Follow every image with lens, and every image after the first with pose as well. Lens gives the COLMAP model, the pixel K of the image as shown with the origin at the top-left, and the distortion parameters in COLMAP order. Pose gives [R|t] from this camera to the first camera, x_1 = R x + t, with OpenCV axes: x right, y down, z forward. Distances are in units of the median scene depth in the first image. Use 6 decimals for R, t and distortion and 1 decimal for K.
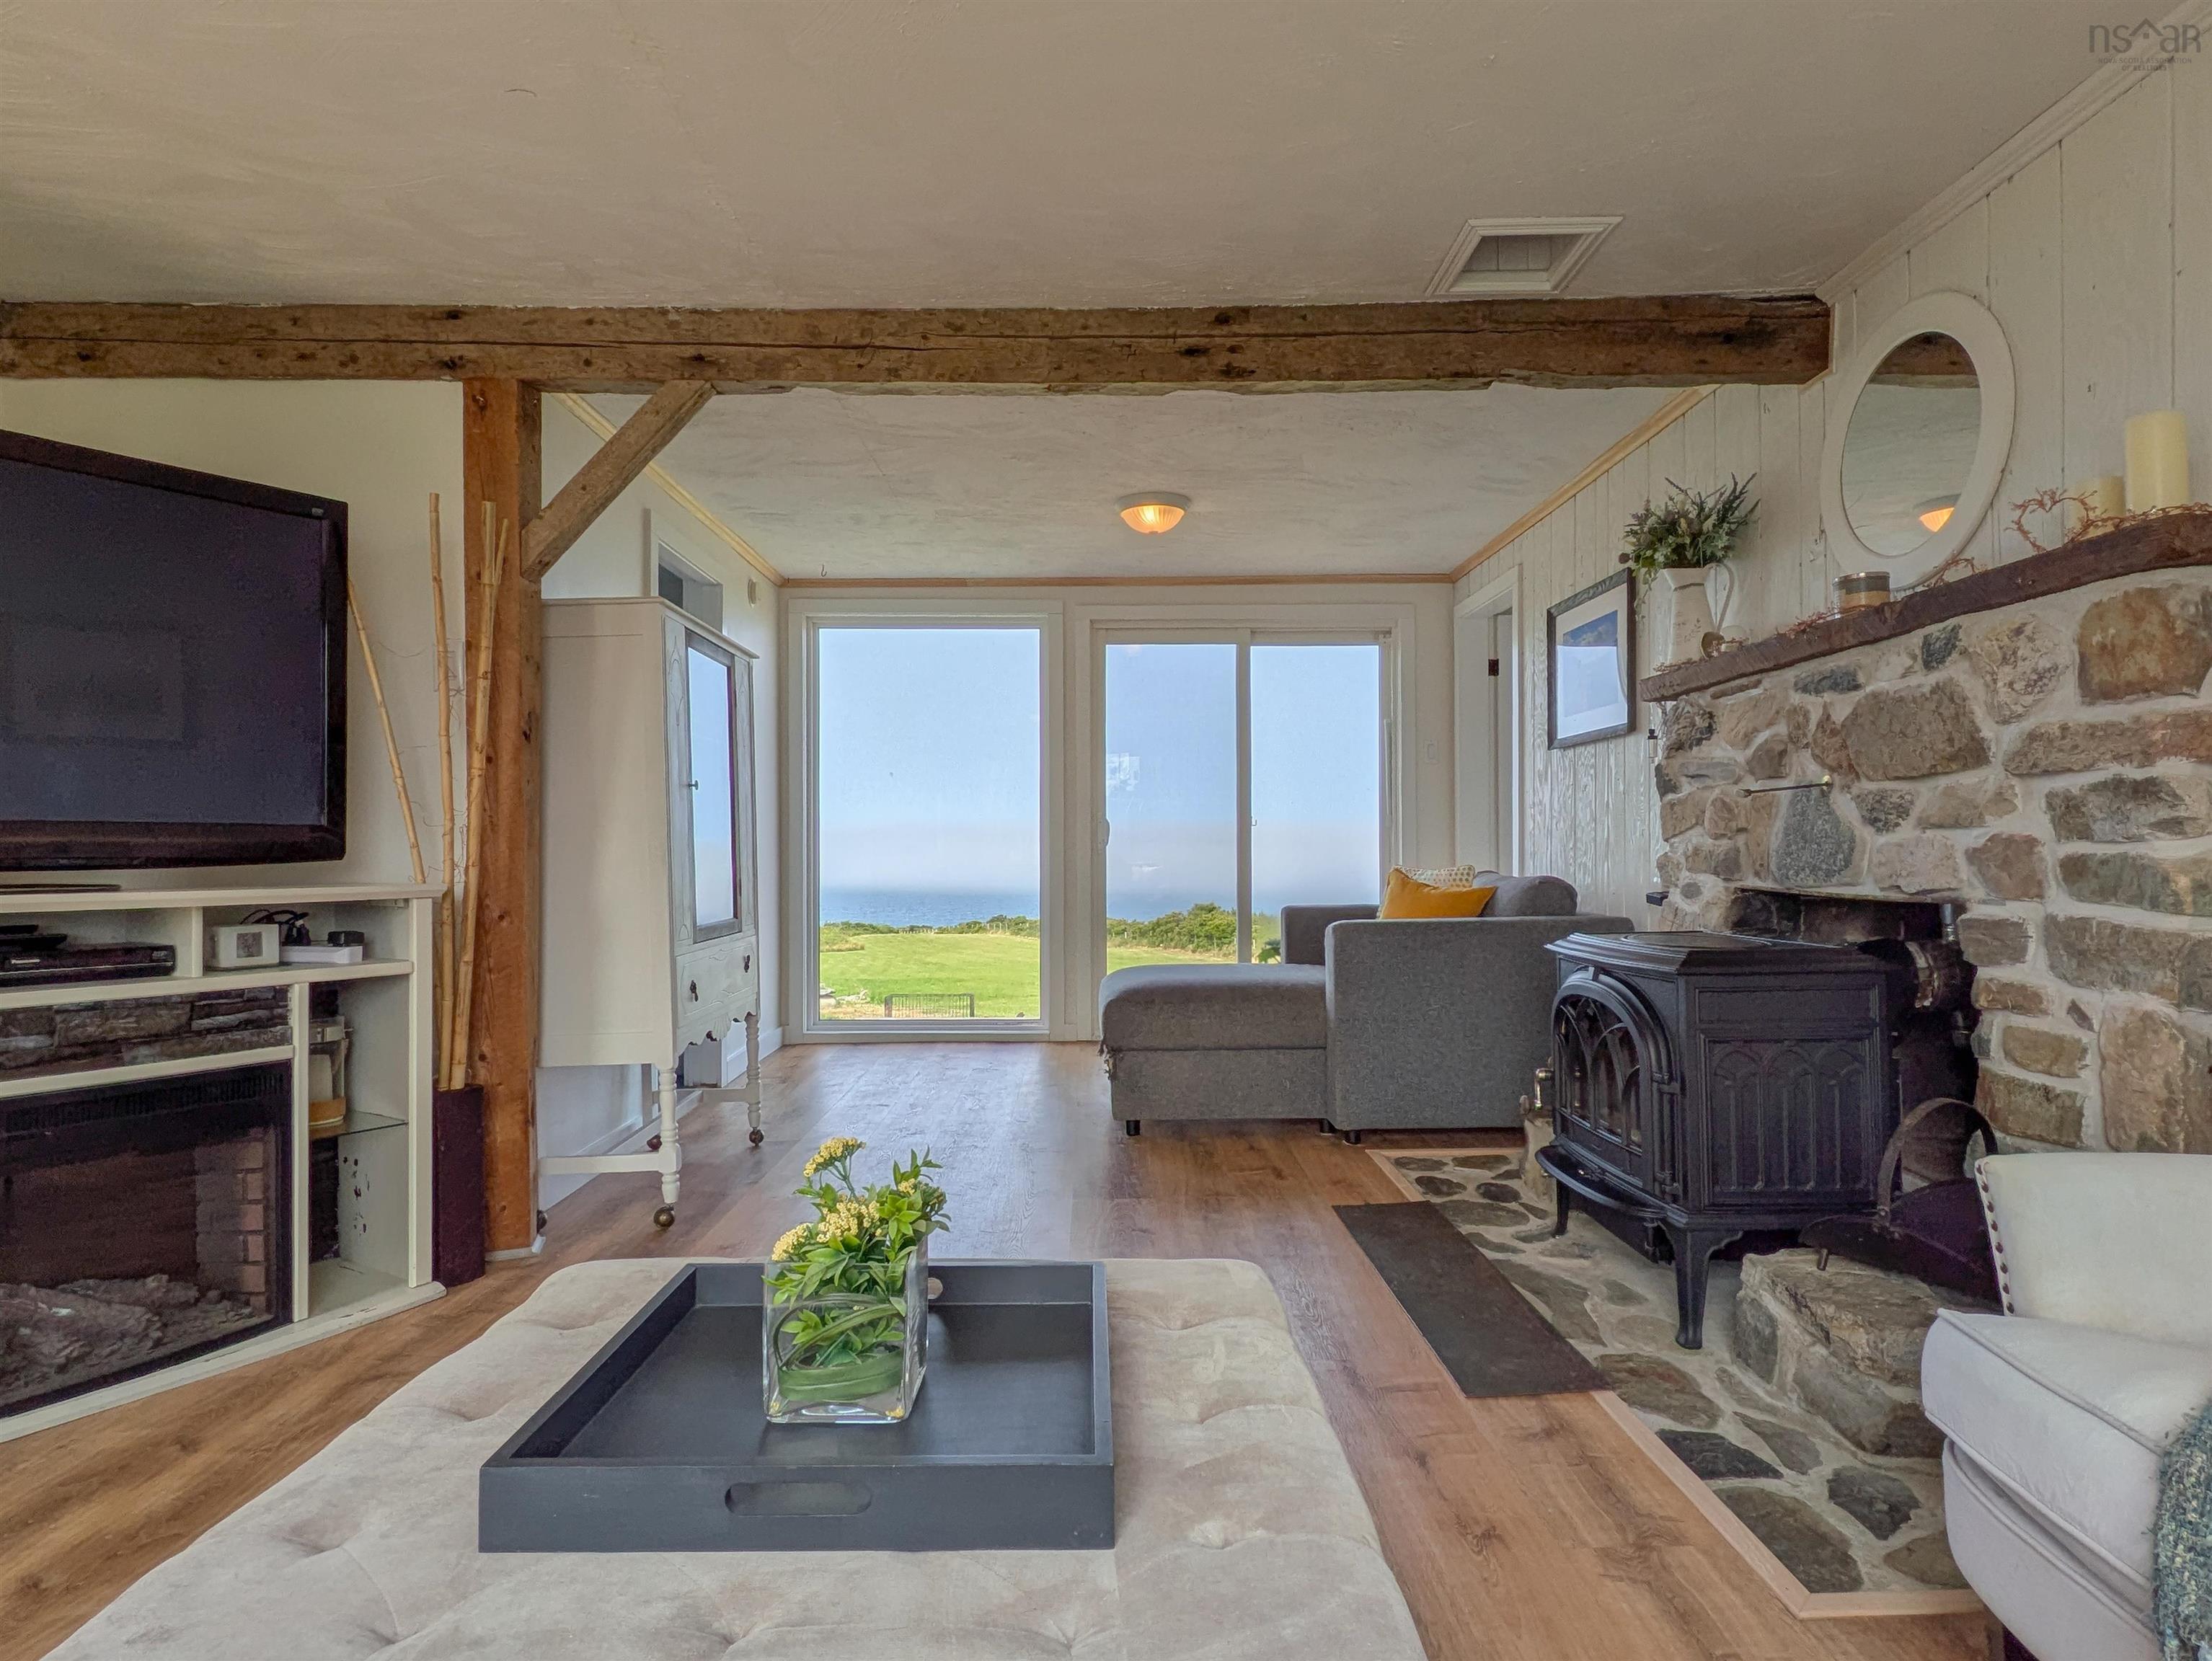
lens RADIAL K [[1239.7, 0, 1104.0], [0, 1239.7, 840.5], [0, 0, 1]] dist [-0.001486, -0.003499]
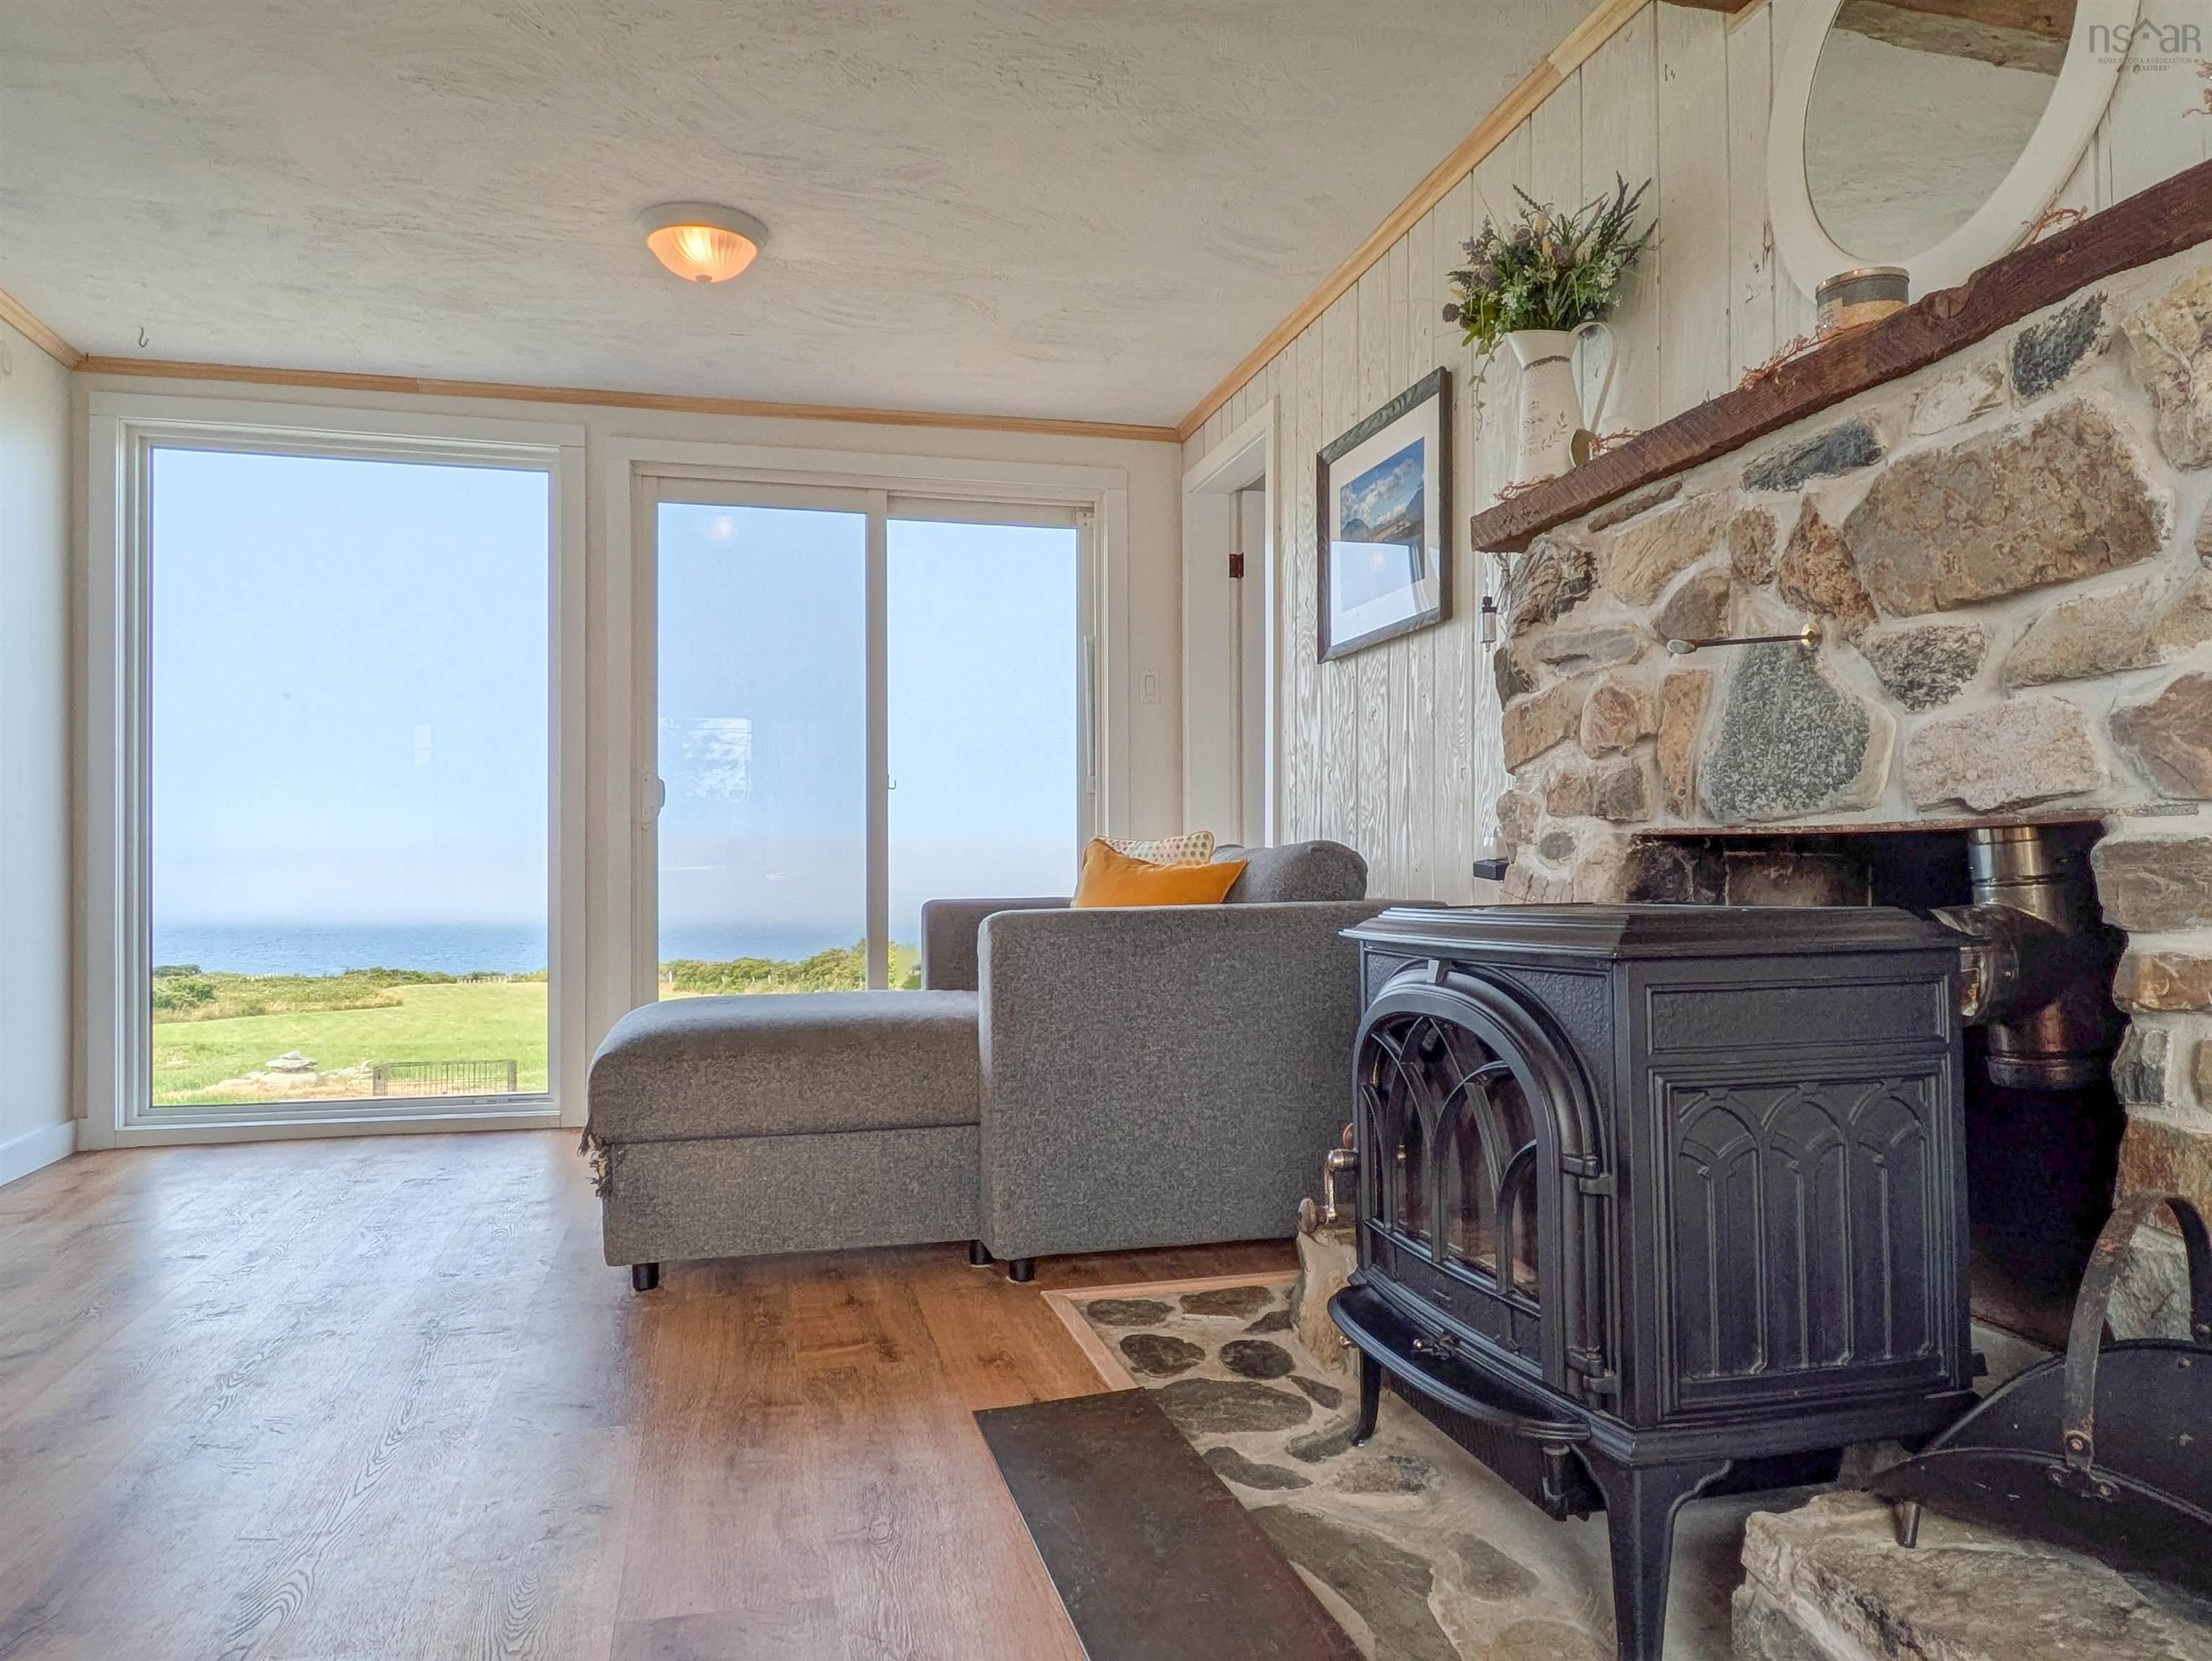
lens RADIAL K [[1528.2, 0, 1151.2], [0, 1528.2, 857.0], [0, 0, 1]] dist [0.002537, 0.002340]
pose [[0.966845, 0.002590, 0.255352, 0.090333], [-0.001952, 0.999994, -0.002752, 0.051309], [-0.255357, 0.002163, 0.966844, 0.335533]]
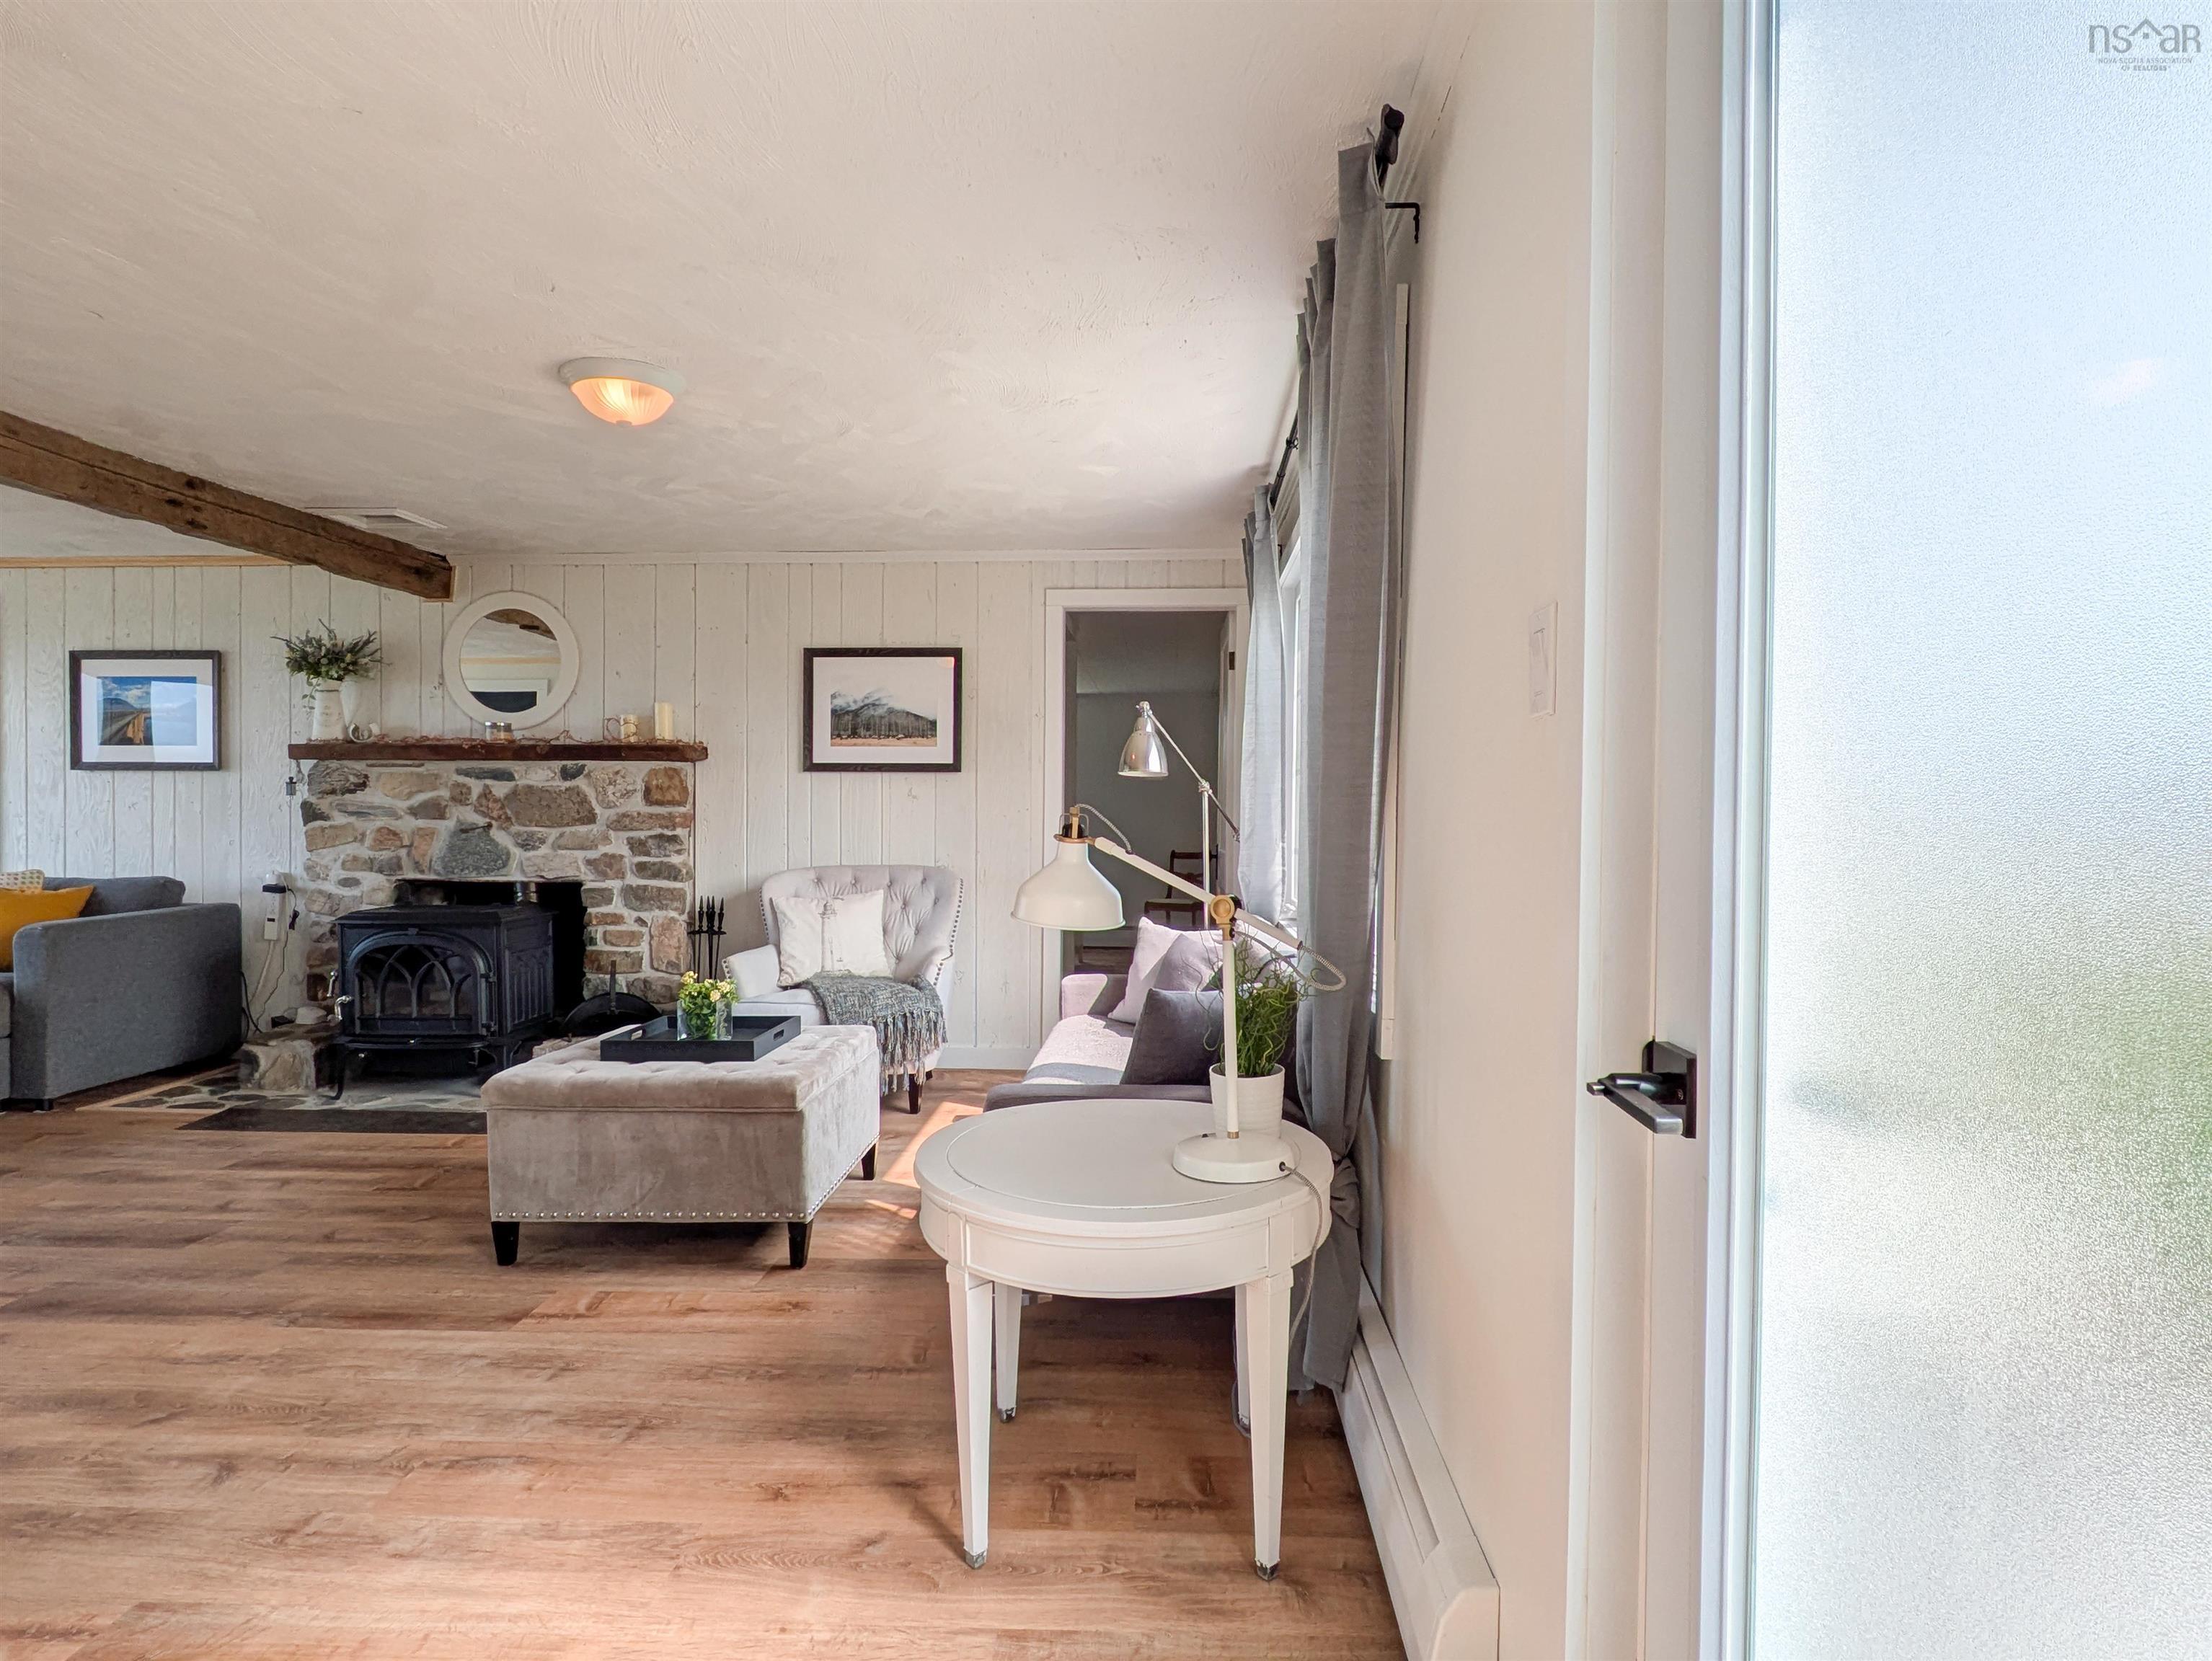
lens RADIAL K [[1198.2, 0, 1107.6], [0, 1198.2, 827.8], [0, 0, 1]] dist [-0.004422, -0.001397]
pose [[0.044533, -0.010192, 0.998956, -1.118046], [-0.014648, 0.999834, 0.010854, -0.066595], [-0.998901, -0.015116, 0.044376, -0.072137]]
